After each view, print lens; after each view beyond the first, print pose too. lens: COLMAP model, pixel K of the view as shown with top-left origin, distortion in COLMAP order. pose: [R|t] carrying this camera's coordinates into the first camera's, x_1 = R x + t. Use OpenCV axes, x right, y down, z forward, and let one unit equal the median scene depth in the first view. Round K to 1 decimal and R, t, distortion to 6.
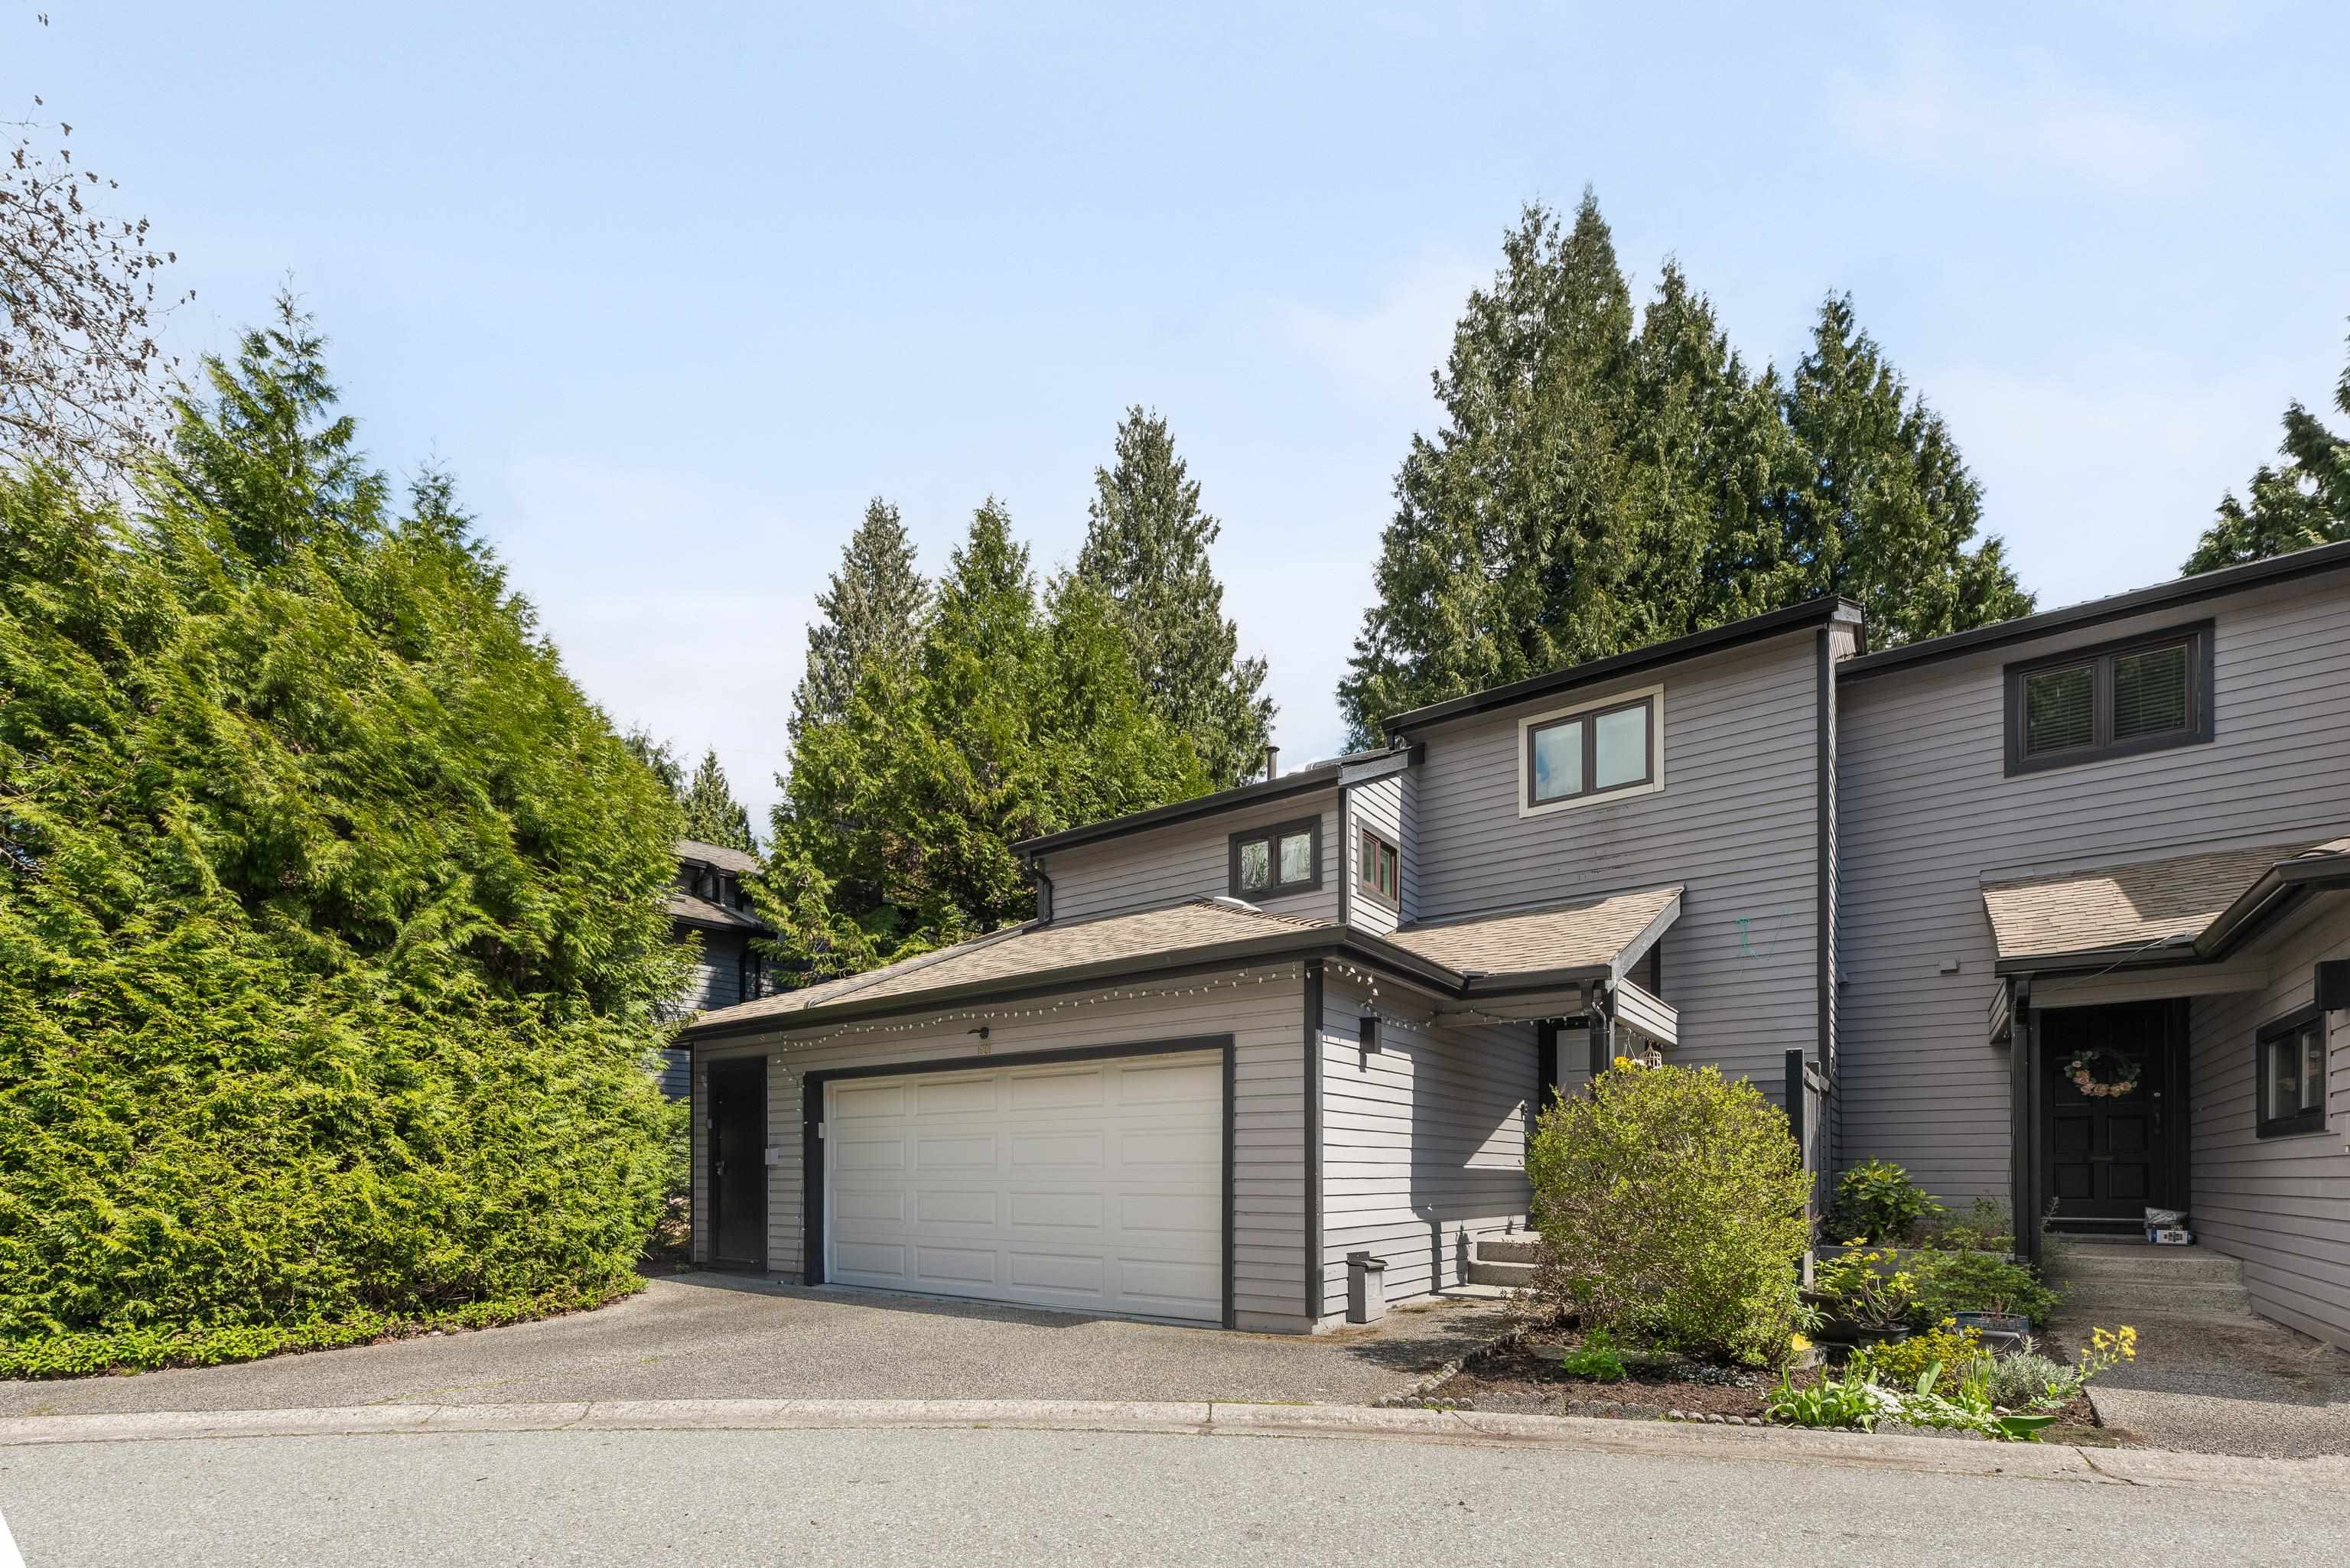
lens RADIAL K [[1037.8, 0, 1175.2], [0, 1037.8, 1173.8], [0, 0, 1]] dist [0.008346, 0.000588]
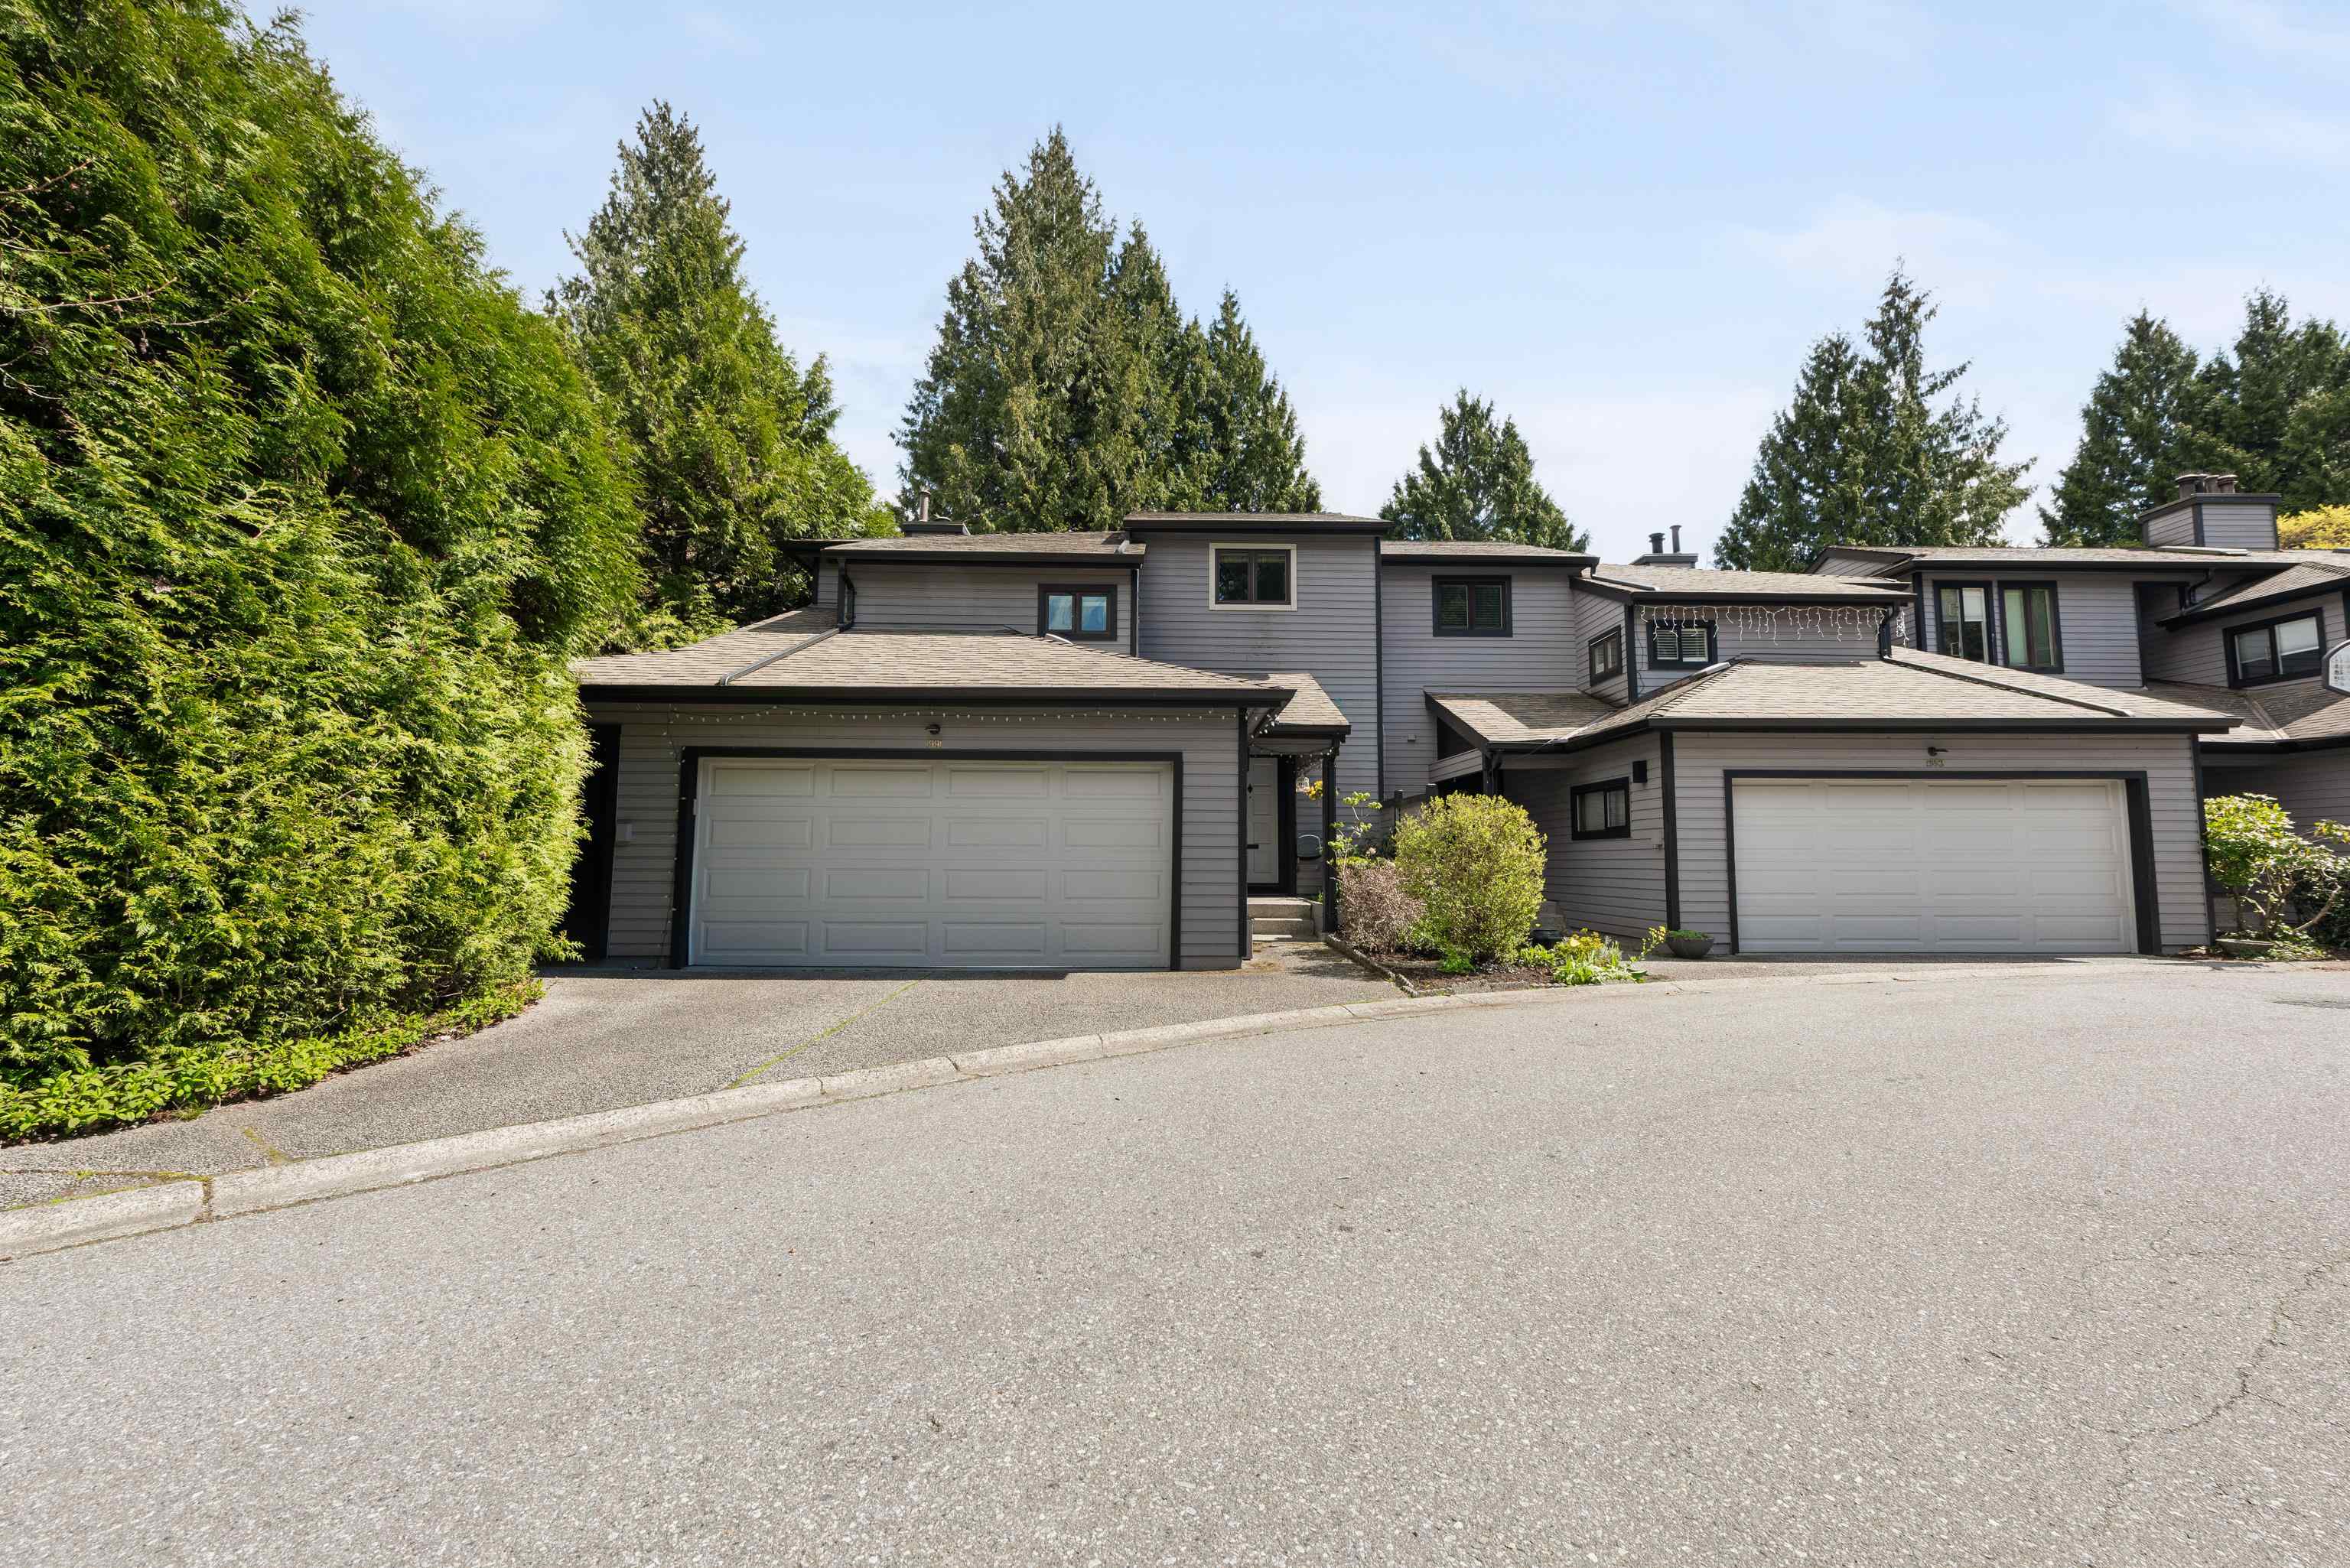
lens RADIAL K [[924.4, 0, 1181.3], [0, 924.4, 780.3], [0, 0, 1]] dist [0.029148, 0.000190]
pose [[0.792345, 0.058485, 0.607264, -0.483062], [-0.004552, 0.995933, -0.089978, 0.009446], [-0.610057, 0.068529, 0.789389, 0.028343]]
